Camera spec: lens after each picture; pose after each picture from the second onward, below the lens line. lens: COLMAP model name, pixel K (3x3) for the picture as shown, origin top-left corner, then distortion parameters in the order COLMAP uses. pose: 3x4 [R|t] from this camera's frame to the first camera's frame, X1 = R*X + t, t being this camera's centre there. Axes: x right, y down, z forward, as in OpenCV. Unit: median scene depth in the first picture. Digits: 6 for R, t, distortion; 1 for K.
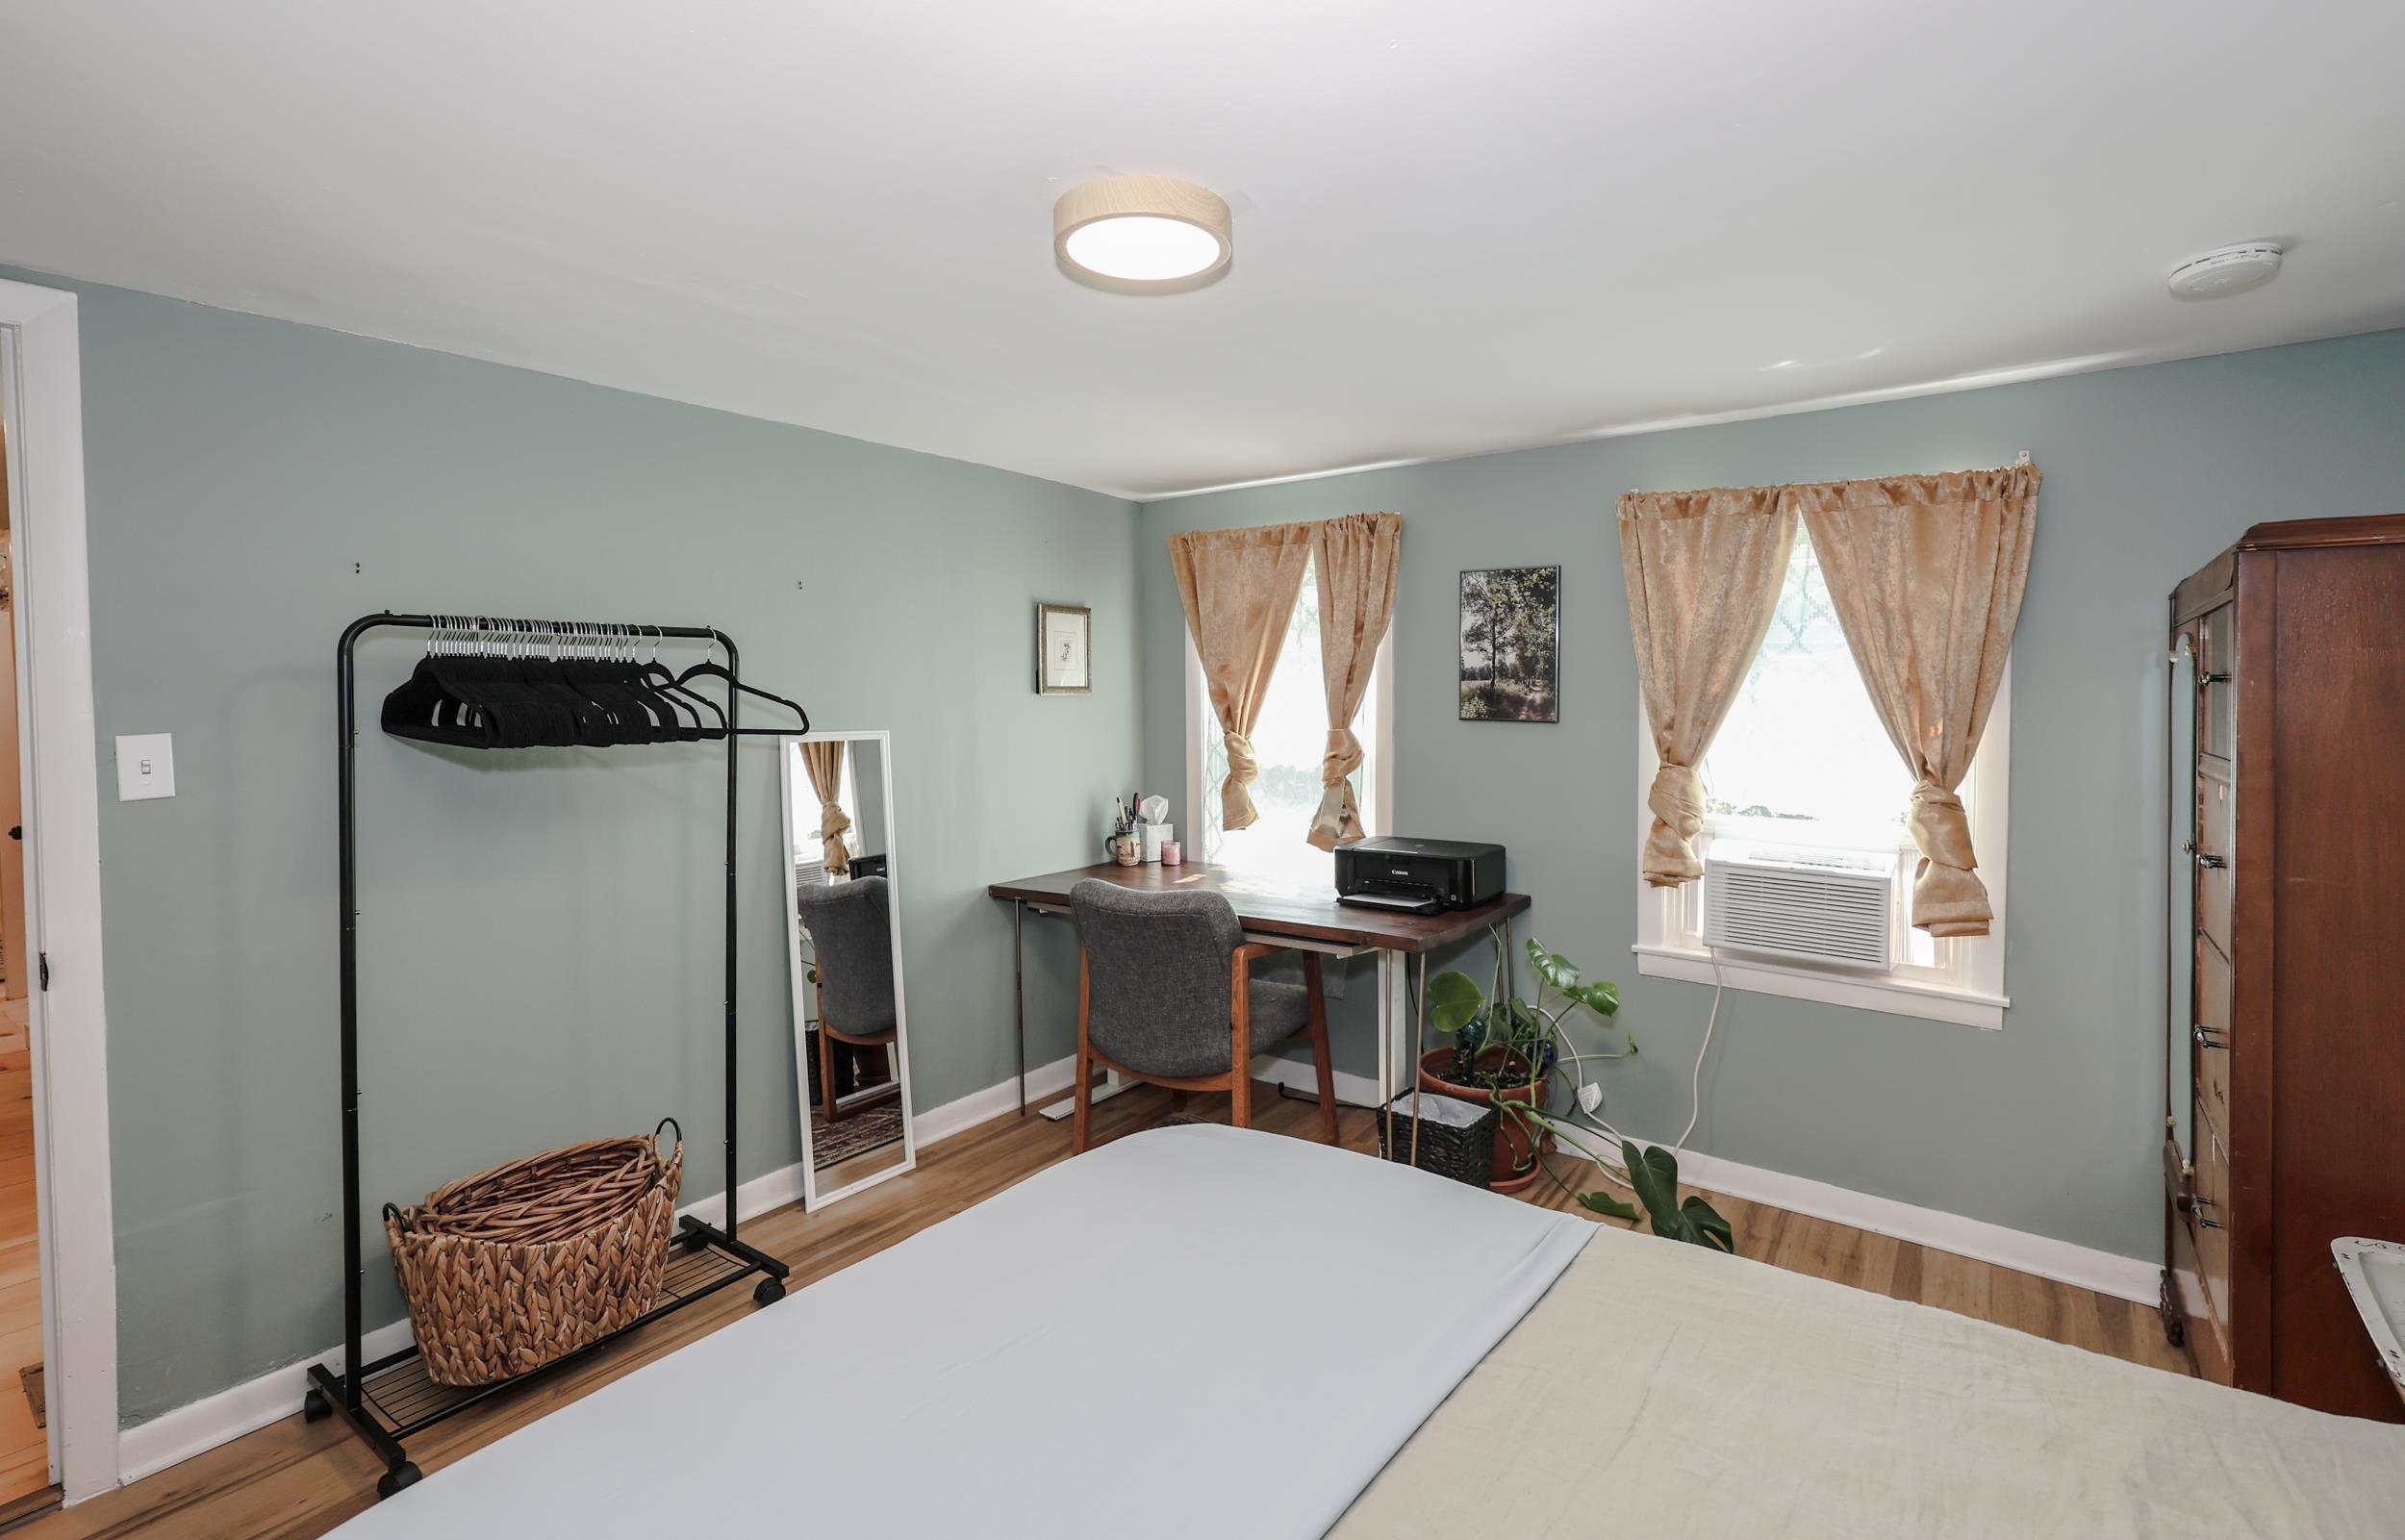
lens RADIAL K [[1078.2, 0, 1211.1], [0, 1078.2, 700.9], [0, 0, 1]] dist [0.000402, 0.000109]
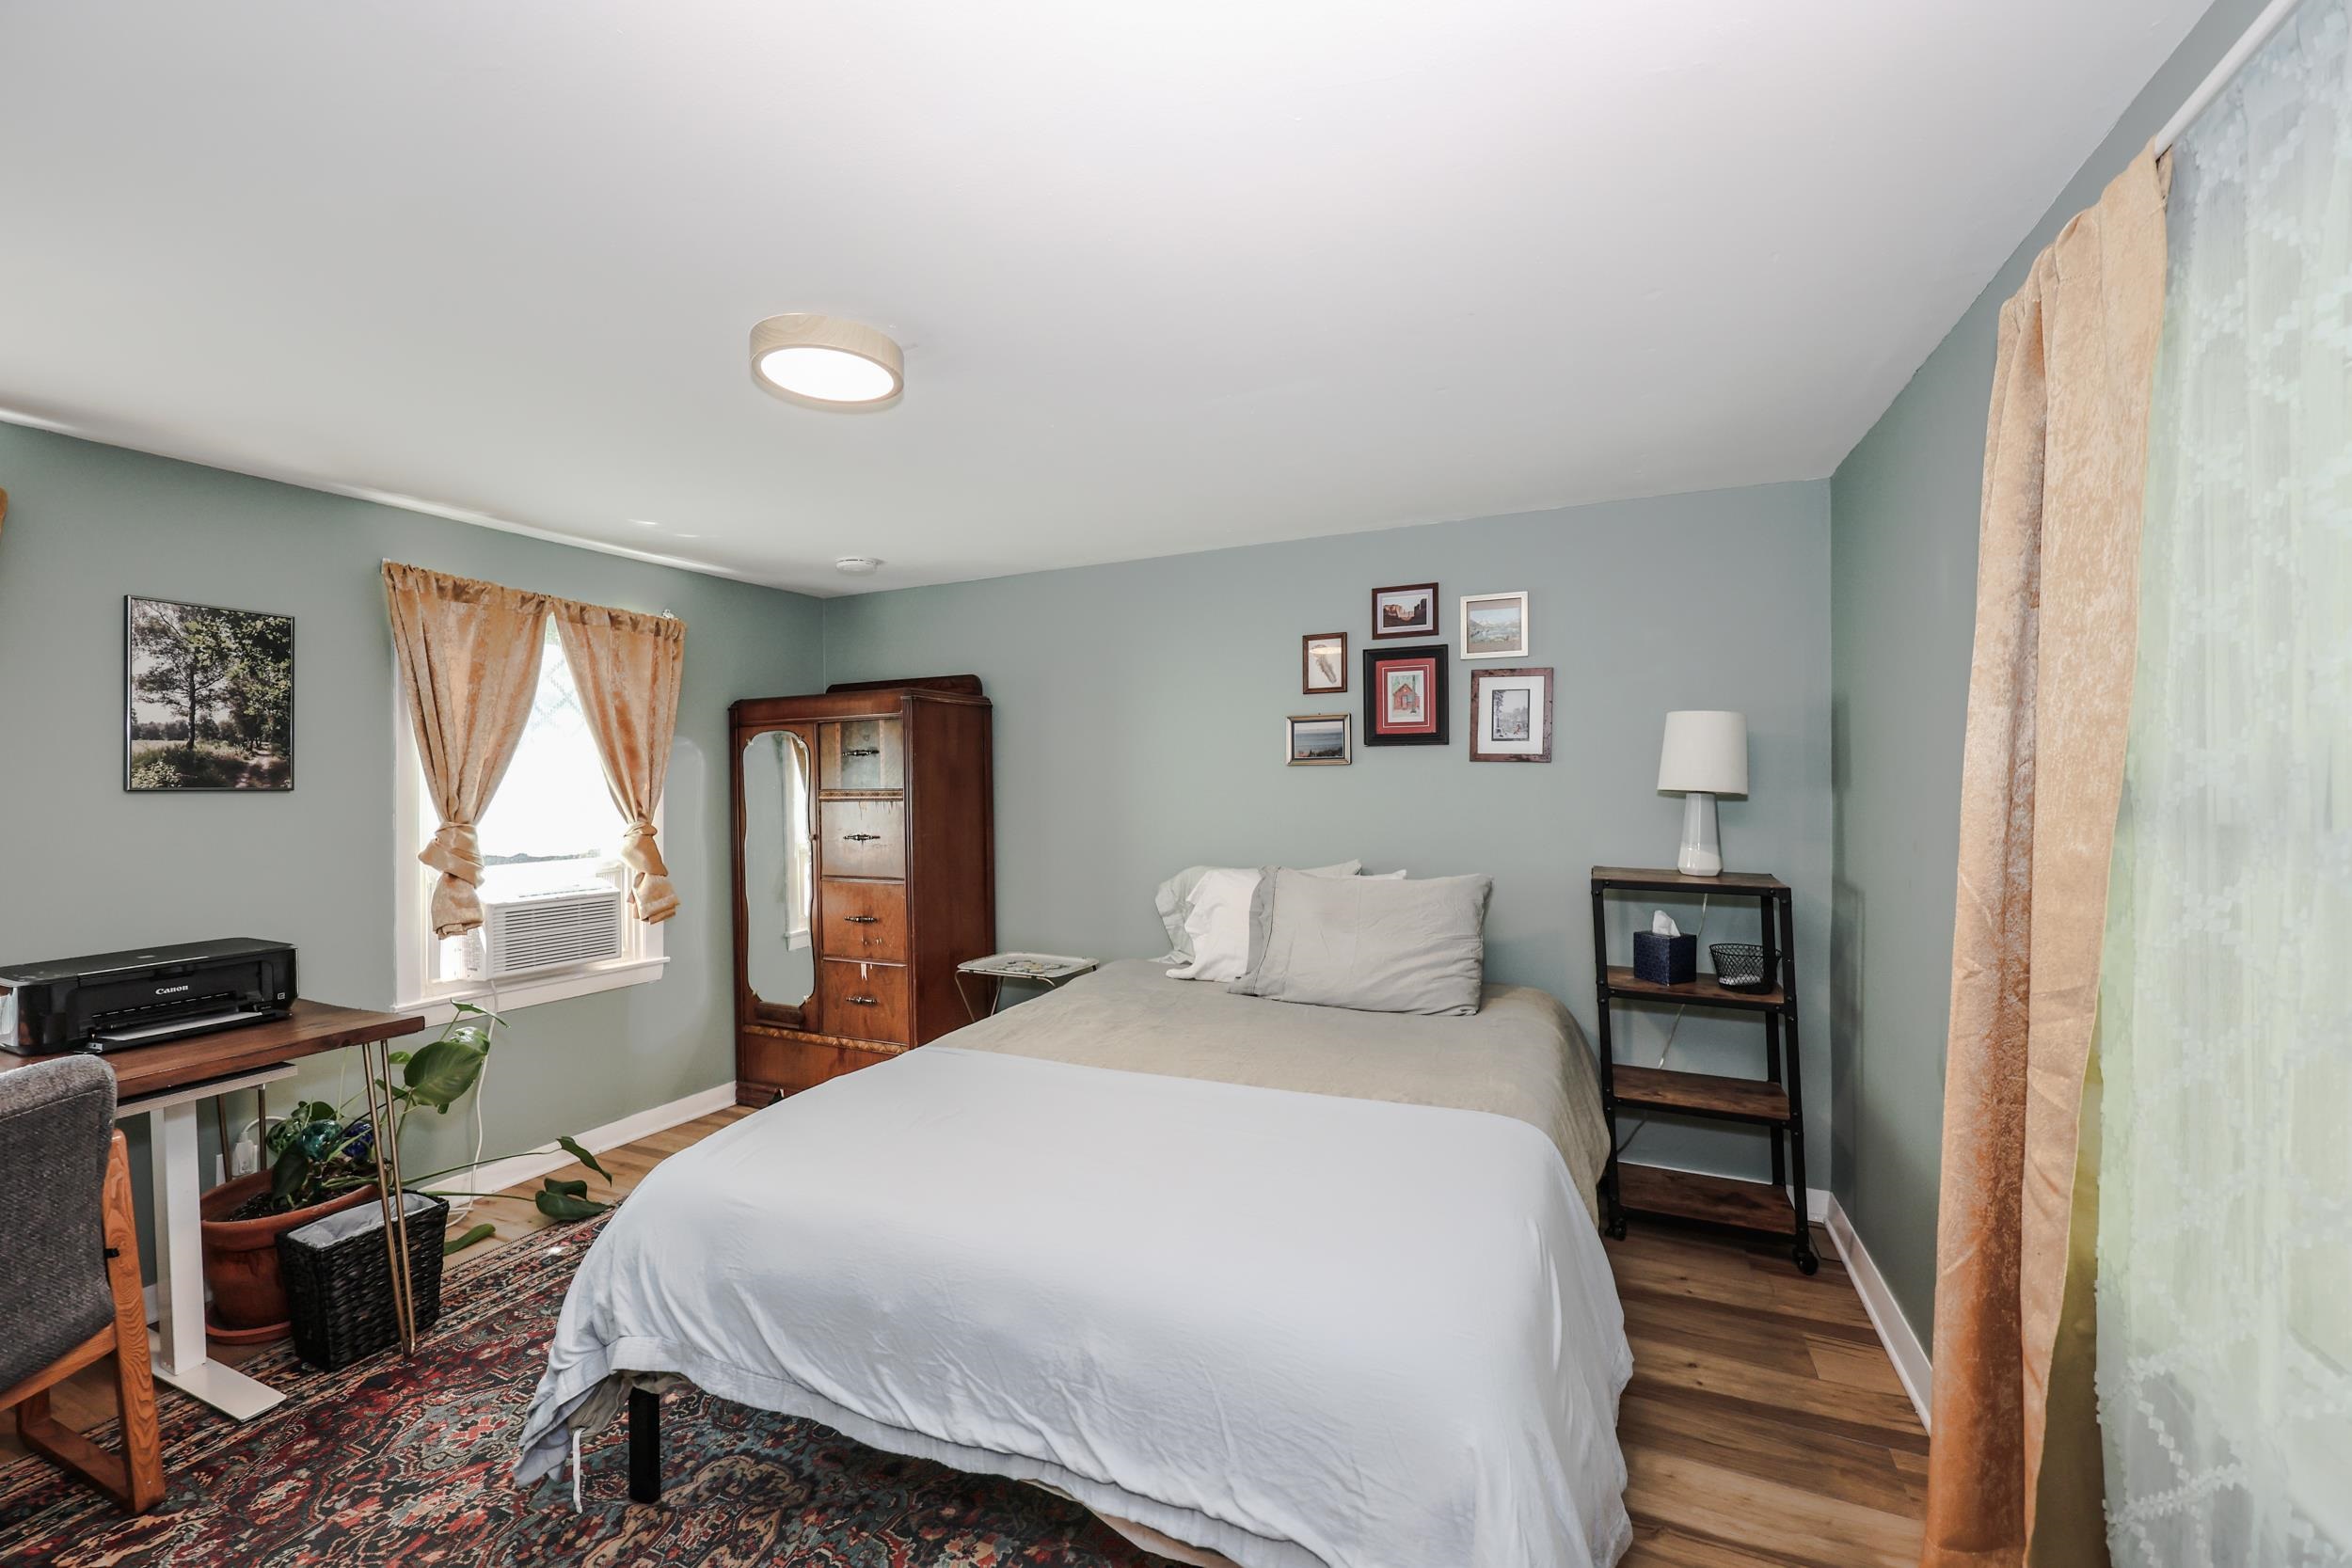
lens RADIAL K [[1029.1, 0, 1168.2], [0, 1029.1, 792.5], [0, 0, 1]] dist [-0.000741, -0.000208]
pose [[-0.220167, -0.007022, 0.975437, -0.671127], [0.019471, 0.999743, 0.011591, 0.025722], [-0.975268, 0.021544, -0.219974, 0.466368]]
